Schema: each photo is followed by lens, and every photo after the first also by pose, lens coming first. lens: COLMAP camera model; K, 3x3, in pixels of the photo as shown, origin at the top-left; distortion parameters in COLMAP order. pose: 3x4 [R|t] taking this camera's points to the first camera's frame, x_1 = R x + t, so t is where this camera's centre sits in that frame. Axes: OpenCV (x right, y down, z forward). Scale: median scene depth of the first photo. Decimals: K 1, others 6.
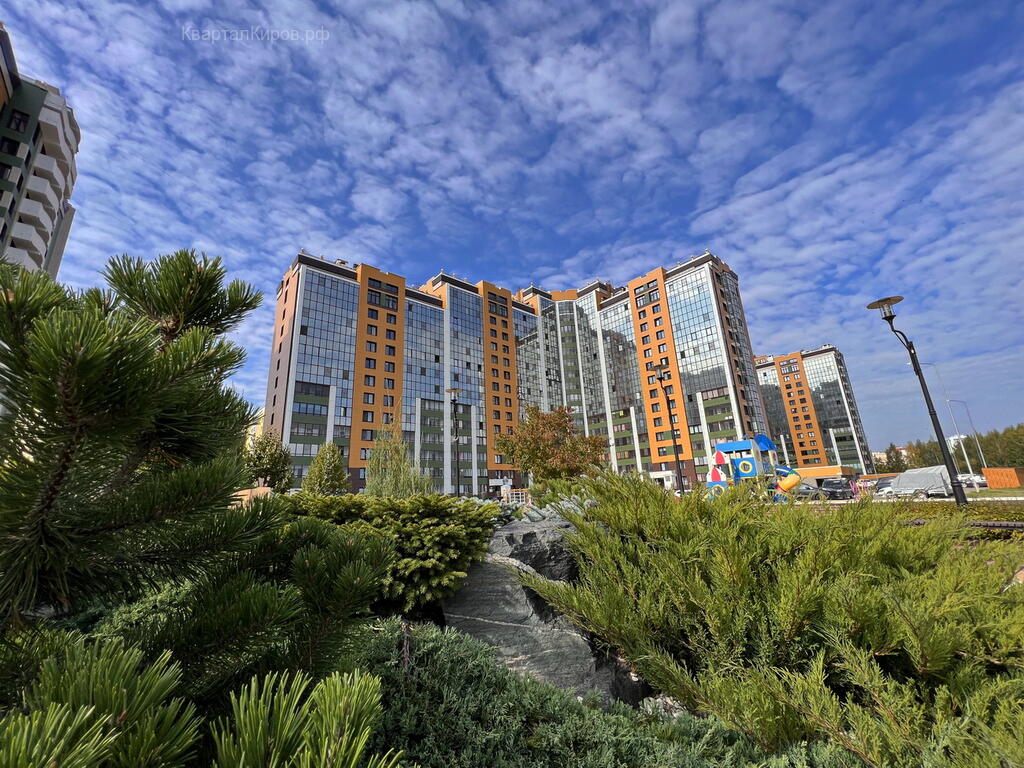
lens RADIAL K [[413.5, 0, 512.0], [0, 413.5, 385.6], [0, 0, 1]] dist [-0.000464, 0.000455]
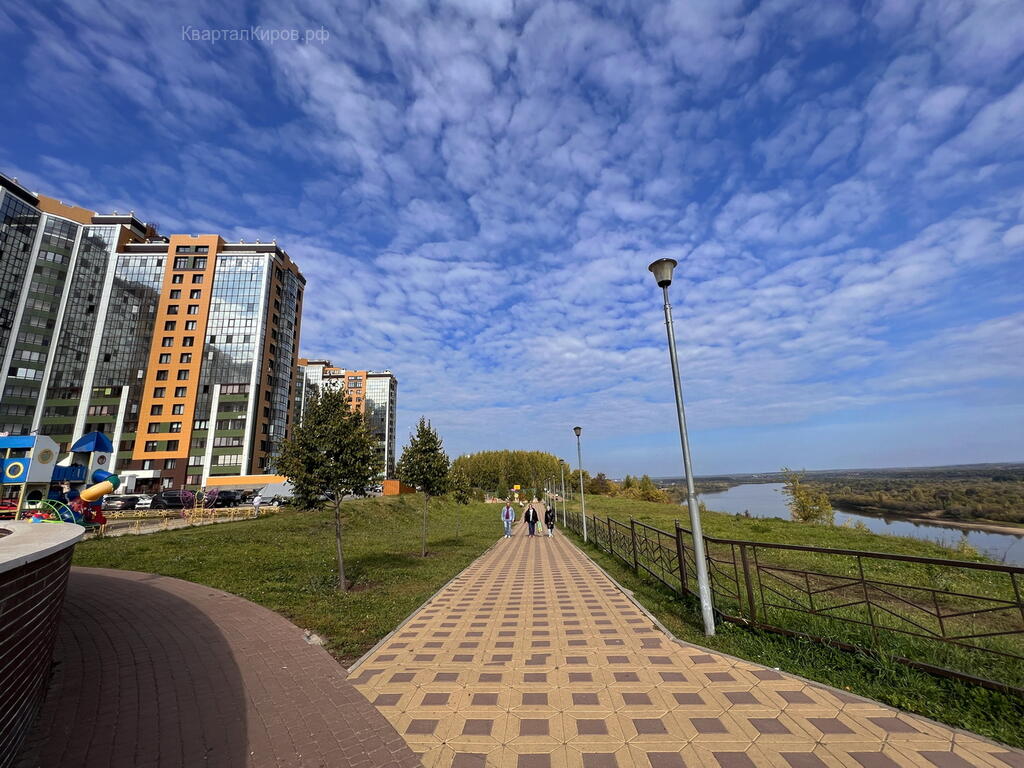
lens RADIAL K [[410.6, 0, 516.6], [0, 410.6, 387.9], [0, 0, 1]] dist [-0.003213, -0.000500]
pose [[0.602347, 0.203687, 0.771809, 0.139834], [-0.202424, 0.974267, -0.099138, -0.017247], [-0.772141, -0.096517, 0.628078, -0.048855]]
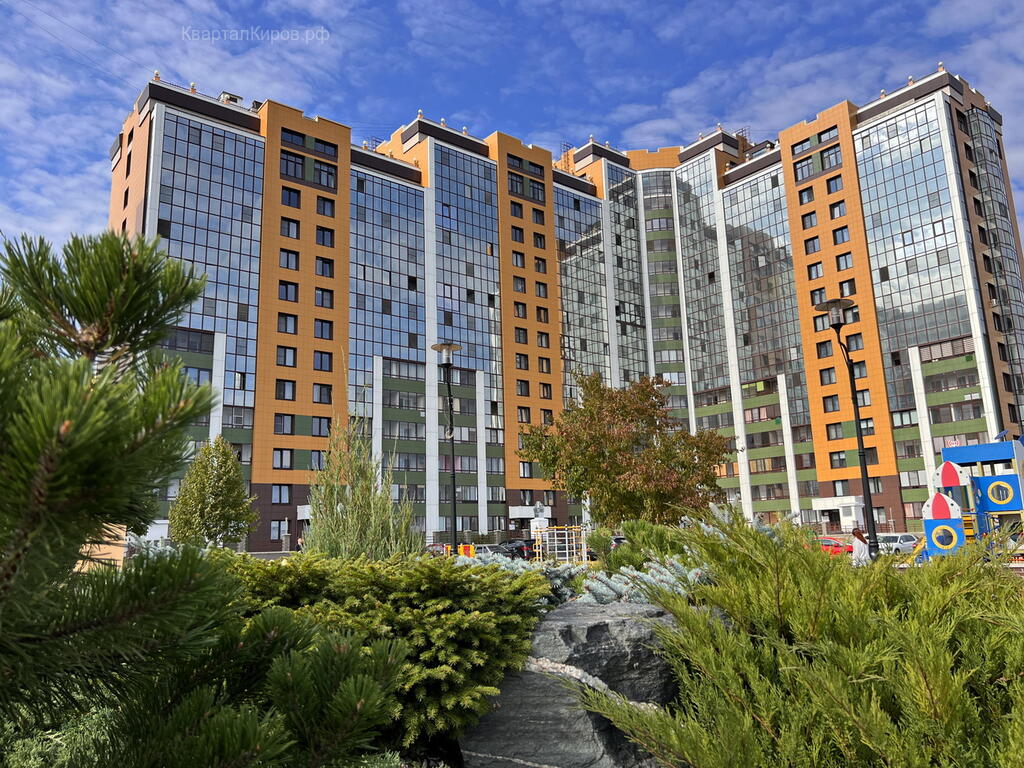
lens RADIAL K [[775.0, 0, 517.9], [0, 775.0, 381.9], [0, 0, 1]] dist [0.067062, -0.078468]
pose [[0.999057, 0.005863, -0.043015, -0.000545], [-0.003103, 0.997949, 0.063944, -0.001414], [0.043302, -0.063750, 0.997026, -0.002470]]
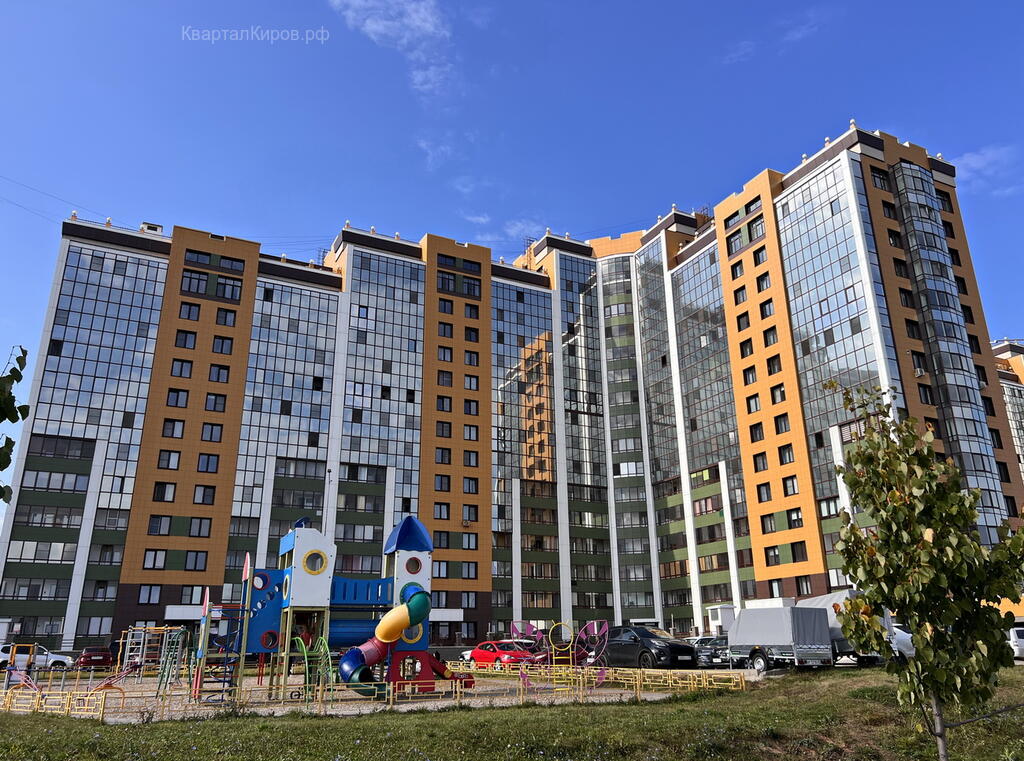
lens RADIAL K [[776.0, 0, 512.0], [0, 776.0, 380.5], [0, 0, 1]] dist [0.031349, -0.003488]
pose [[0.967374, -0.052429, -0.247868, 0.284640], [0.037227, 0.997150, -0.065626, 0.007821], [0.250602, 0.054257, 0.966568, 0.058068]]
